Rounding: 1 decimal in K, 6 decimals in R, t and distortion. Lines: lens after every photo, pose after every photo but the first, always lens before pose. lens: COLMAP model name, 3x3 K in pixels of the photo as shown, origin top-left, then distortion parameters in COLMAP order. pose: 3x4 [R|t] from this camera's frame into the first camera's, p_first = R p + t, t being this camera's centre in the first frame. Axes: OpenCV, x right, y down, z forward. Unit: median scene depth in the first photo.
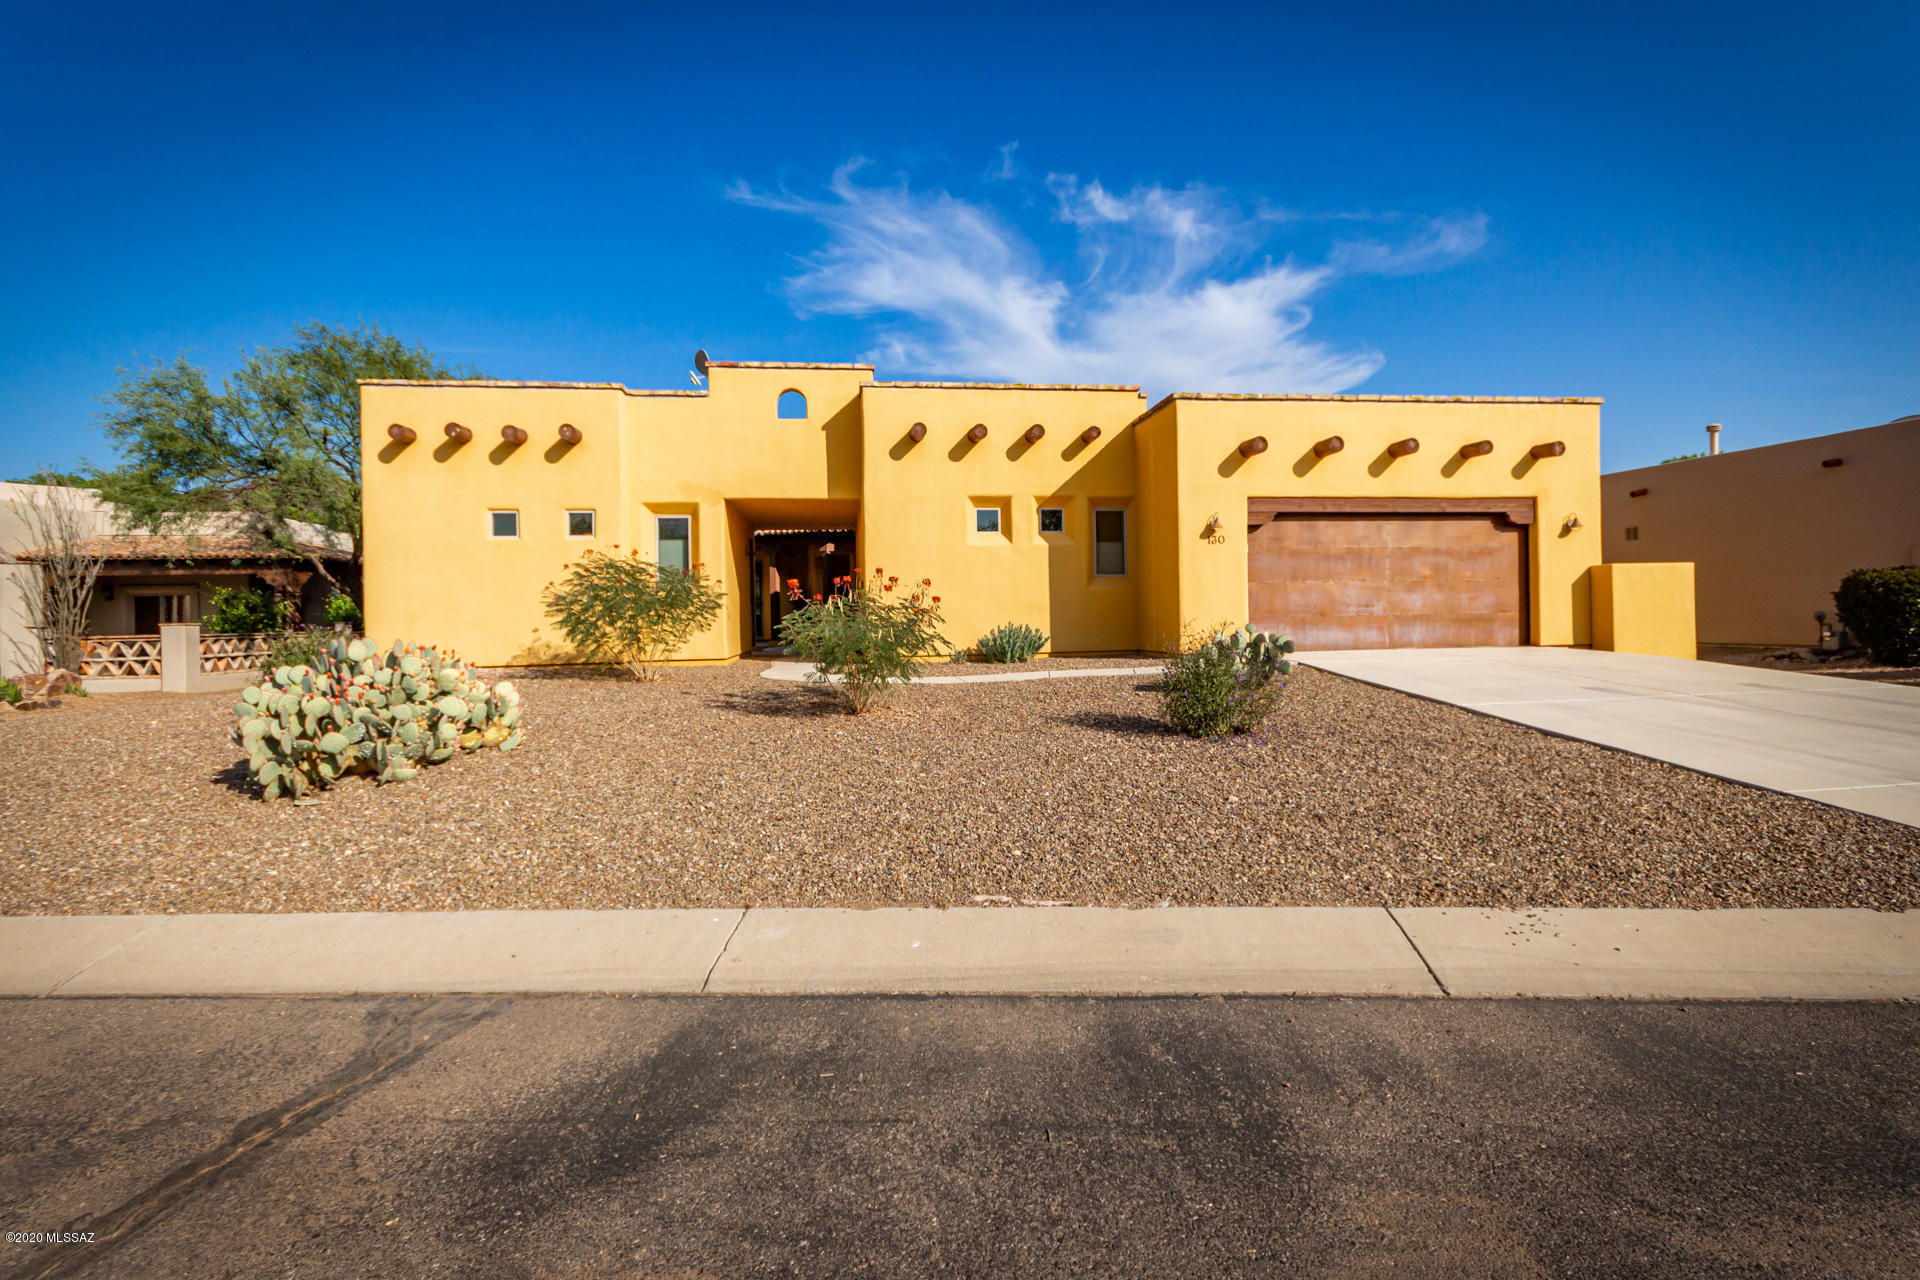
lens RADIAL K [[1002.5, 0, 957.1], [0, 1002.5, 632.4], [0, 0, 1]] dist [0.007697, -0.001337]
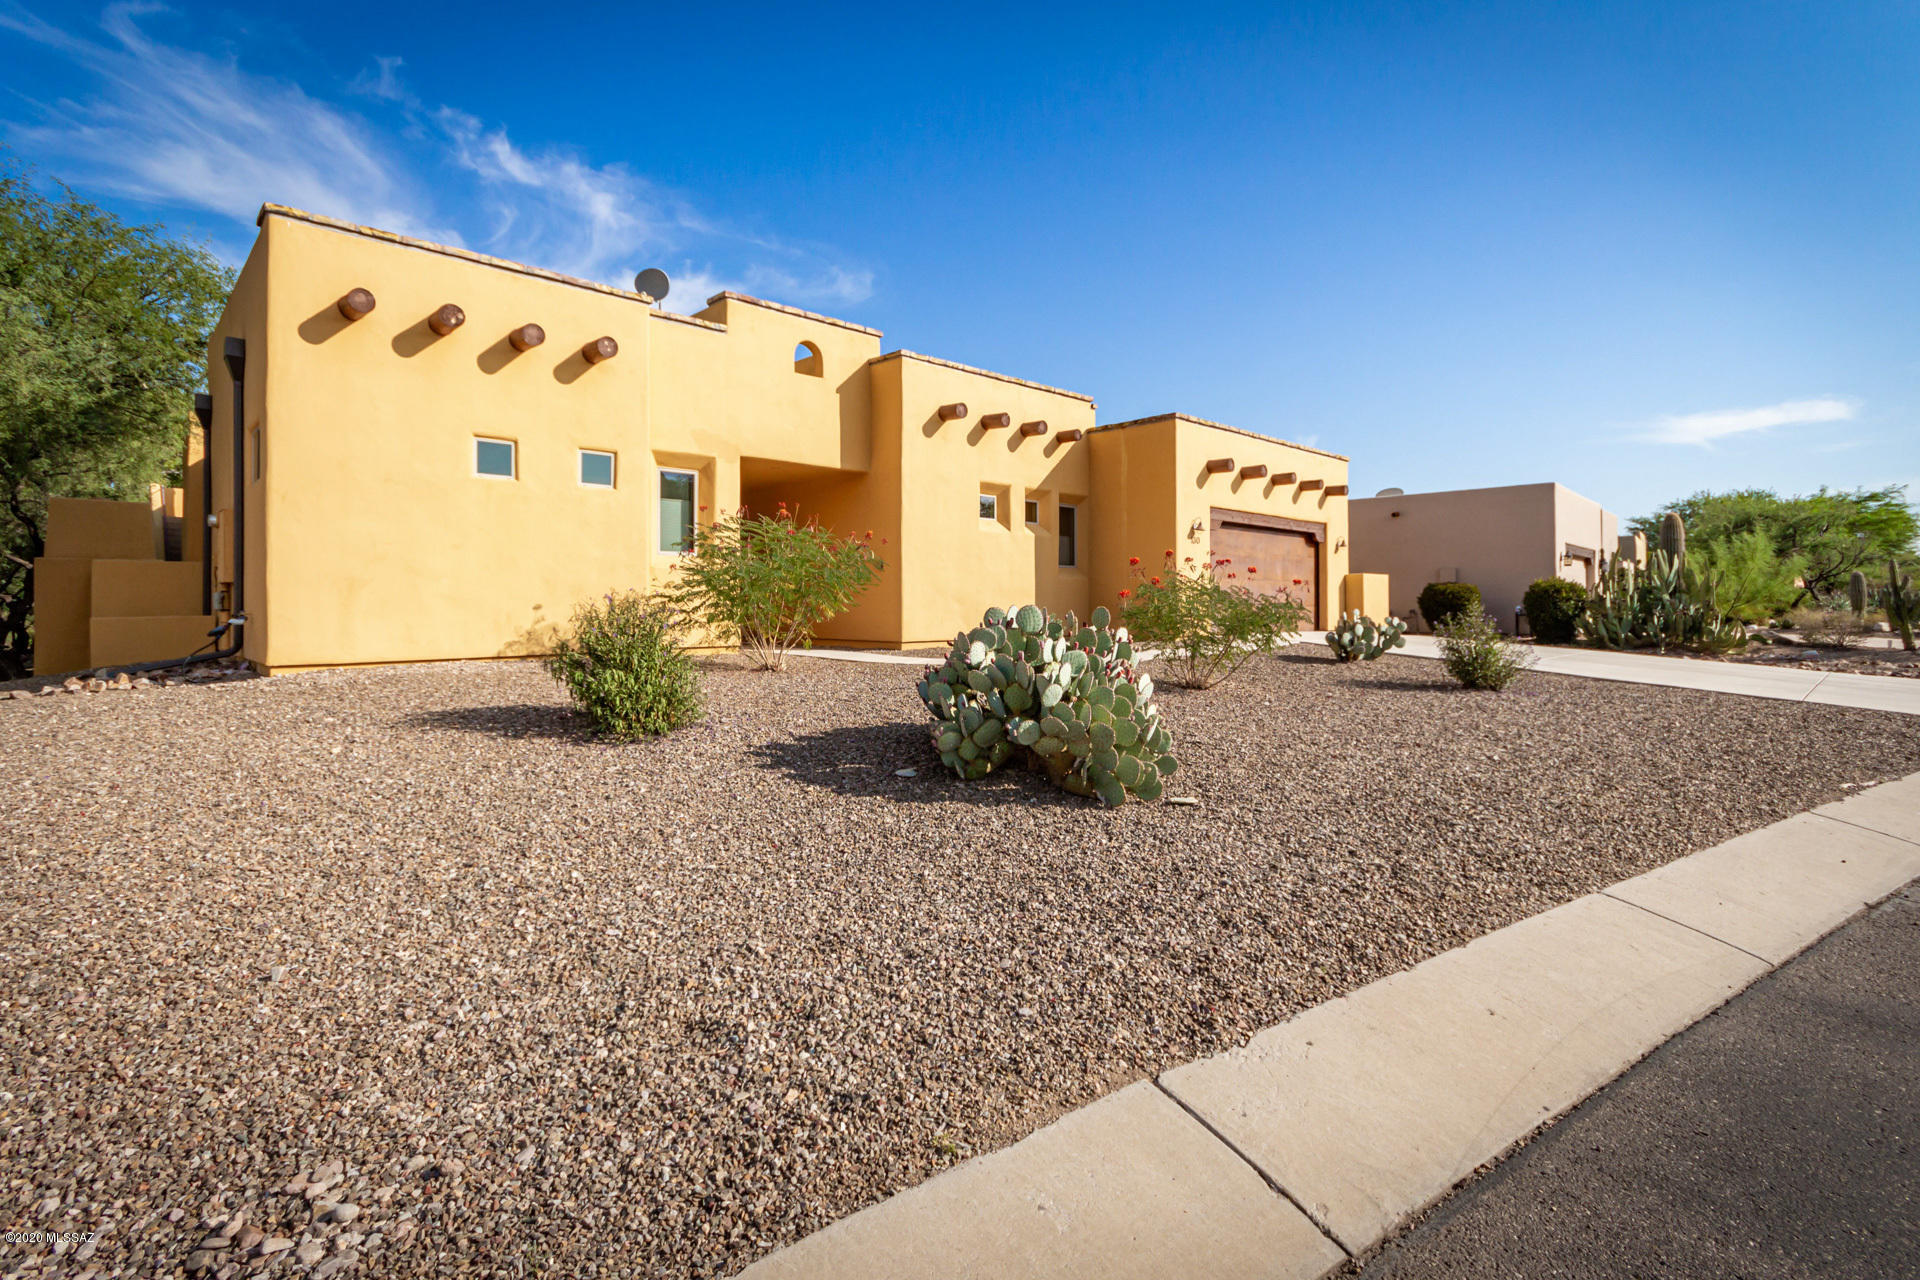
lens RADIAL K [[1002.5, 0, 925.1], [0, 1002.5, 609.1], [0, 0, 1]] dist [0.007697, -0.001337]
pose [[0.771012, 0.016160, 0.636616, -0.164986], [-0.002623, 0.999750, -0.022200, 0.003603], [-0.636815, 0.015447, 0.770862, 0.063966]]
